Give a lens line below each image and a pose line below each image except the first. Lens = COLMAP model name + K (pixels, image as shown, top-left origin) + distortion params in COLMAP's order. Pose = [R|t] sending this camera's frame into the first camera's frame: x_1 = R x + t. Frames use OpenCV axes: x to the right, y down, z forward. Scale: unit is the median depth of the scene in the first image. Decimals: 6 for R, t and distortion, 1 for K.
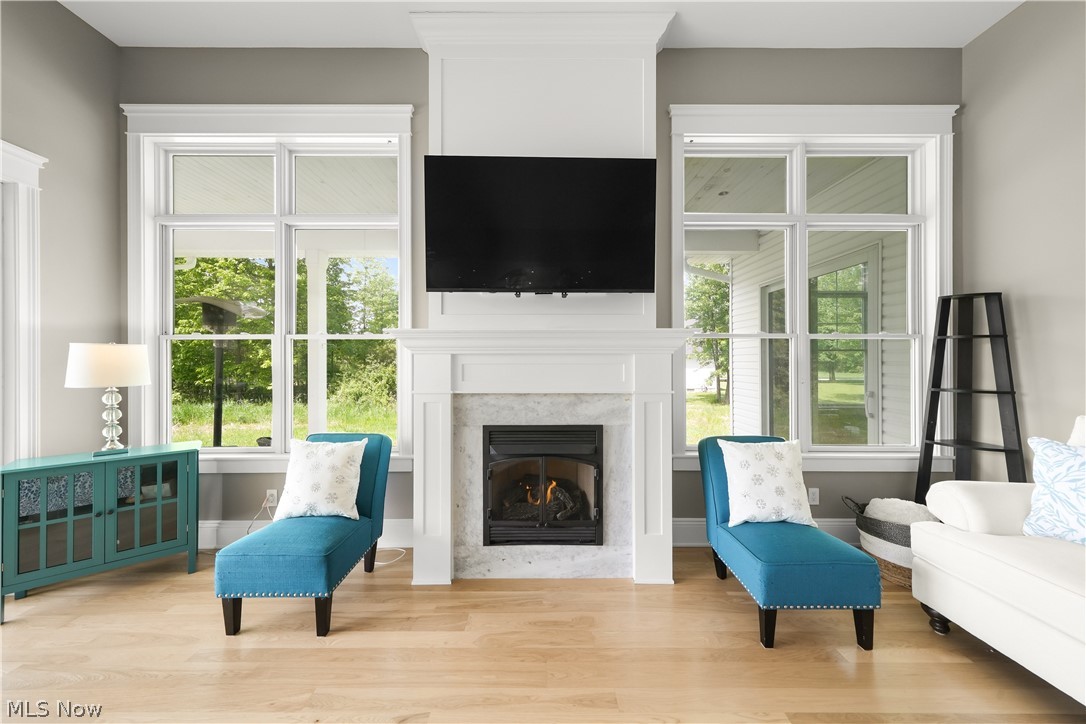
lens RADIAL K [[373.6, 0, 534.9], [0, 373.6, 361.2], [0, 0, 1]] dist [0.000917, 0.000102]
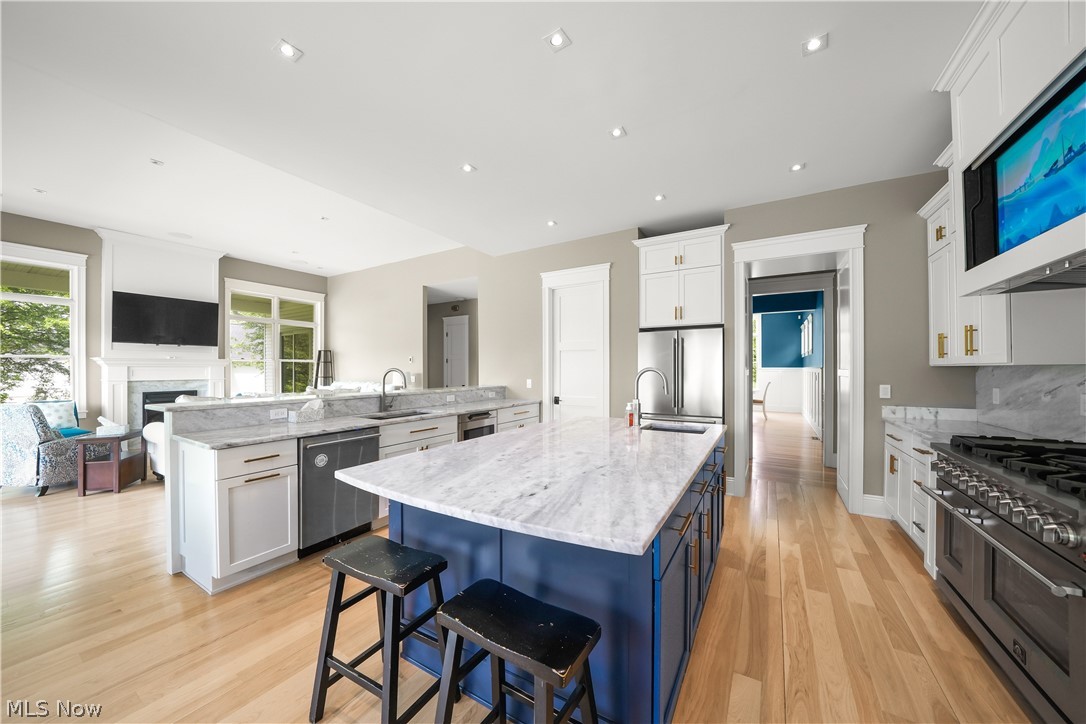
lens RADIAL K [[386.9, 0, 542.2], [0, 386.9, 366.5], [0, 0, 1]] dist [-0.012304, 0.000283]
pose [[0.503874, 0.004760, 0.863764, -0.979813], [-0.002953, 0.999988, -0.003788, -0.015572], [-0.863772, -0.000642, 0.503882, -2.676601]]
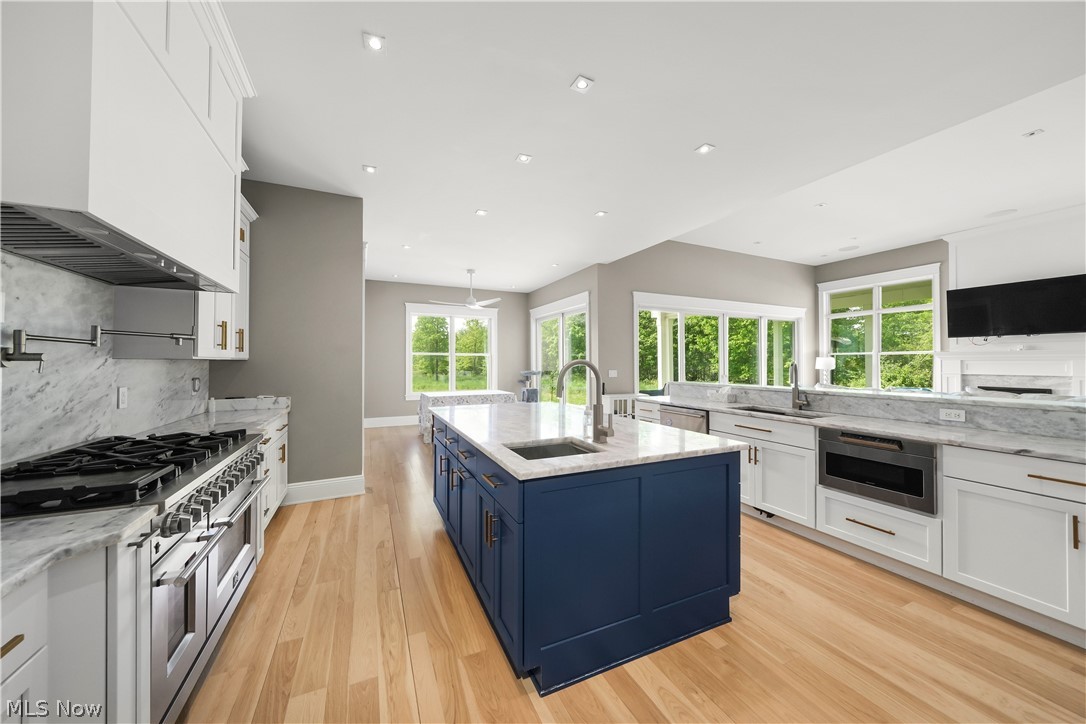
lens RADIAL K [[373.6, 0, 534.9], [0, 373.6, 361.2], [0, 0, 1]] dist [0.000917, 0.000102]
pose [[0.421453, -0.005518, -0.906833, 0.882731], [0.004563, 0.999982, -0.003964, -0.013485], [0.906839, -0.002467, 0.421471, -2.791351]]
